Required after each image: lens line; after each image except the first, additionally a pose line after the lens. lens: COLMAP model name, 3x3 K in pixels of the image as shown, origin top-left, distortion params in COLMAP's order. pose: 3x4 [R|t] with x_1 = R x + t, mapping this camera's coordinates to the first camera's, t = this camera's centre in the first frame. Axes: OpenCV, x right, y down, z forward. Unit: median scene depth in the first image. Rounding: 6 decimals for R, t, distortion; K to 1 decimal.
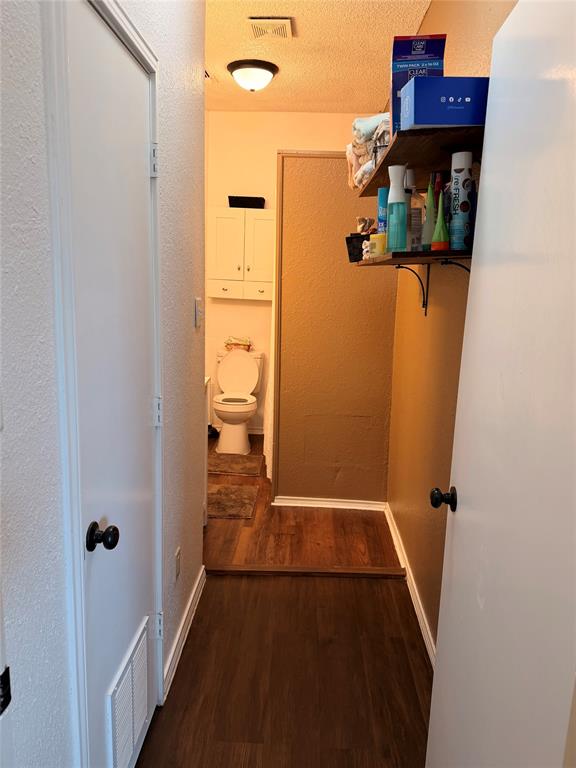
lens RADIAL K [[533.6, 0, 288.0], [0, 533.6, 384.0], [0, 0, 1]] dist [0.128640, -0.169620]
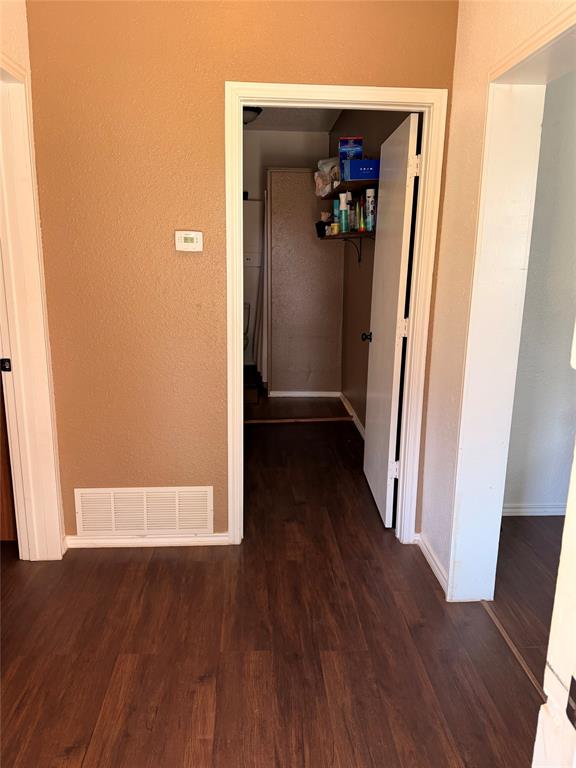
lens RADIAL K [[533.6, 0, 288.0], [0, 533.6, 384.0], [0, 0, 1]] dist [0.128640, -0.169620]
pose [[0.995015, -0.037991, 0.092203, -0.267308], [0.034143, 0.998493, 0.042960, 0.284825], [-0.093696, -0.039598, 0.994813, -1.247274]]
